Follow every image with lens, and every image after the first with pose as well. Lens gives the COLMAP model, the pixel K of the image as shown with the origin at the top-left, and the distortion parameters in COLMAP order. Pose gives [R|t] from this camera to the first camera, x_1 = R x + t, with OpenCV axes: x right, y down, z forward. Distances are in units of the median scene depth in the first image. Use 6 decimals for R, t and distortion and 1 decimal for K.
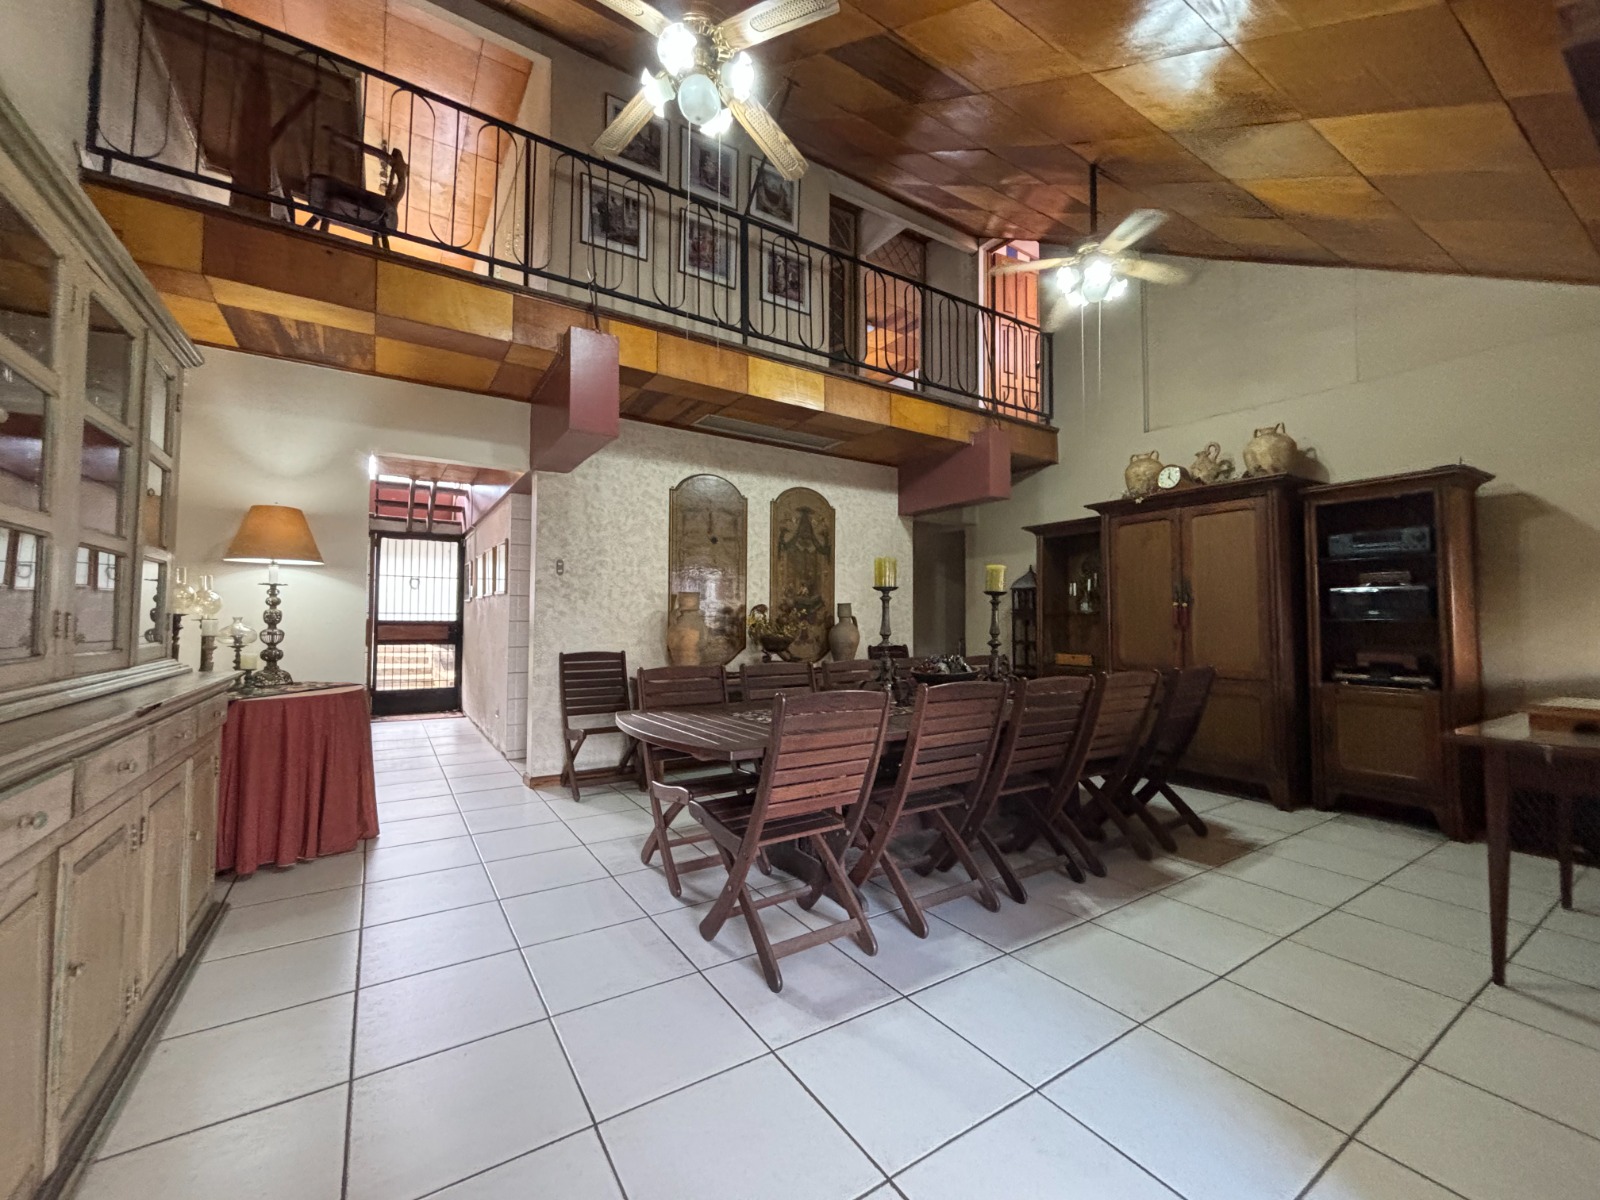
lens RADIAL K [[650.1, 0, 794.0], [0, 650.1, 595.4], [0, 0, 1]] dist [0.011114, -0.001421]
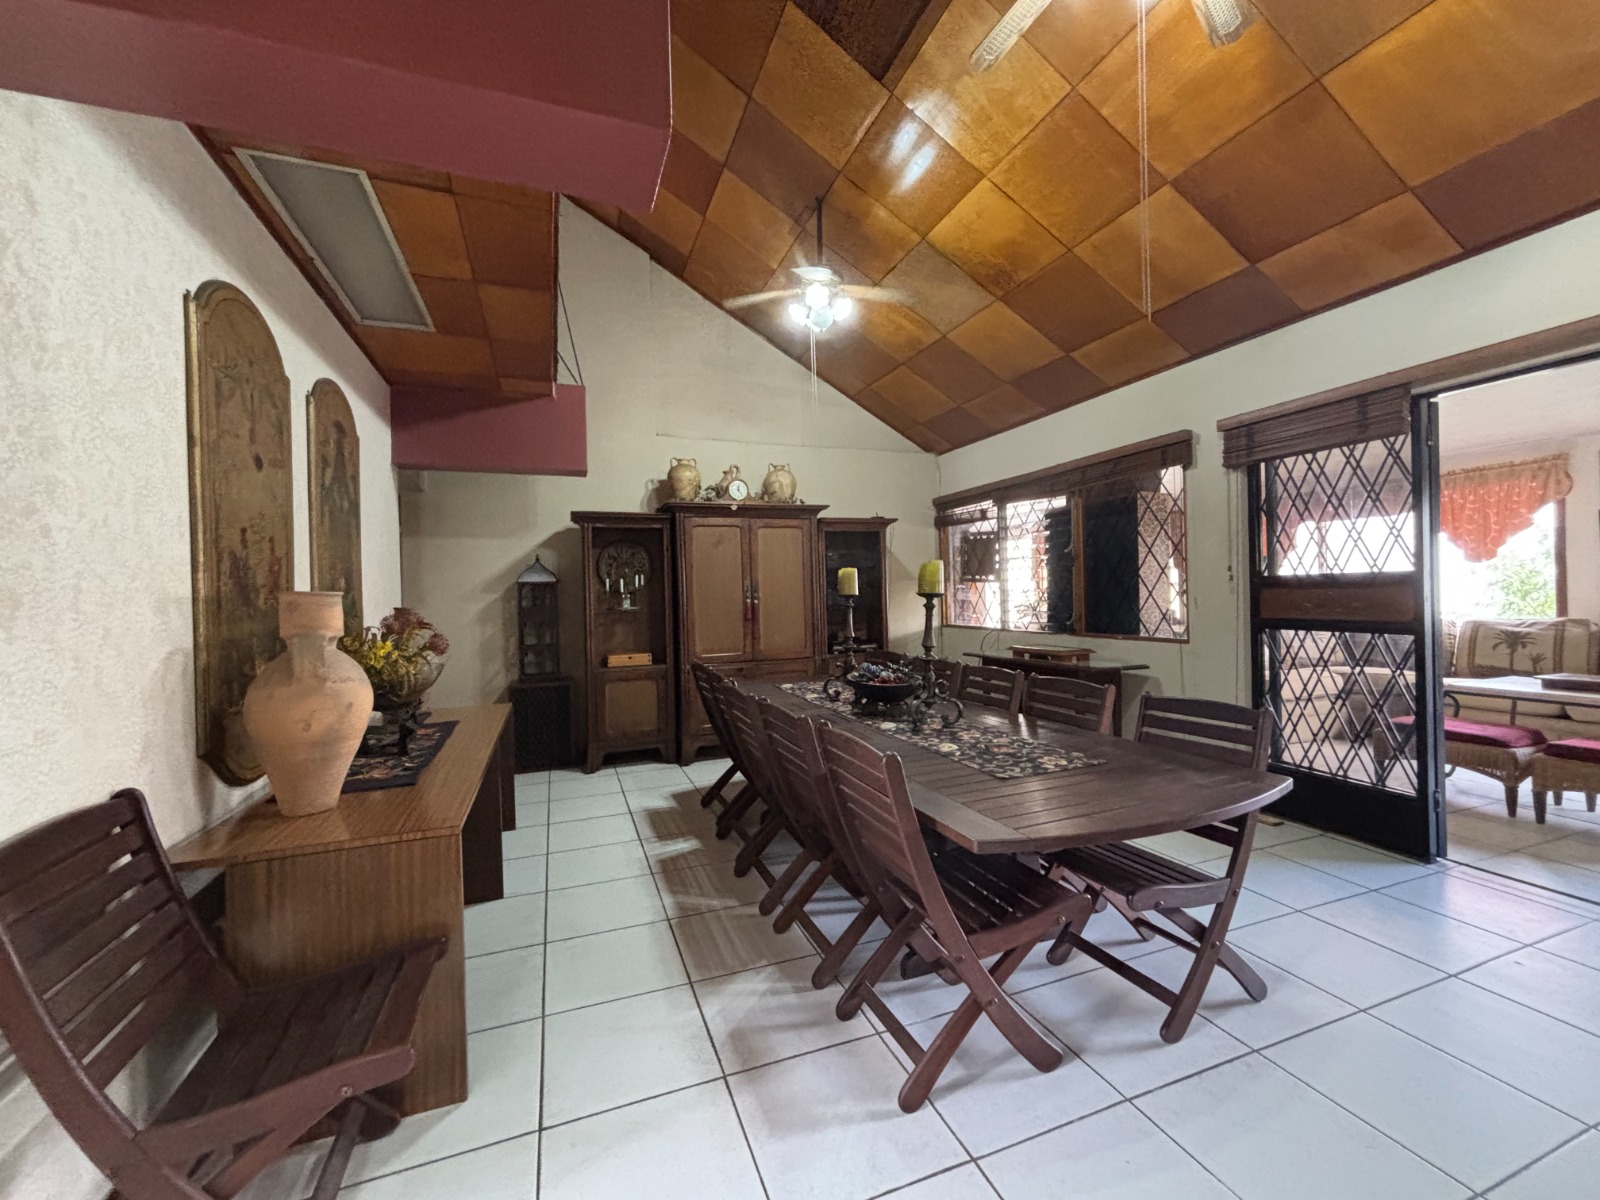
lens RADIAL K [[650.1, 0, 798.2], [0, 650.1, 600.1], [0, 0, 1]] dist [0.011114, -0.001421]
pose [[0.202772, -0.017021, 0.979078, -0.518496], [-0.011441, 0.999740, 0.019749, -0.012816], [-0.979159, -0.015206, 0.202525, 0.664889]]
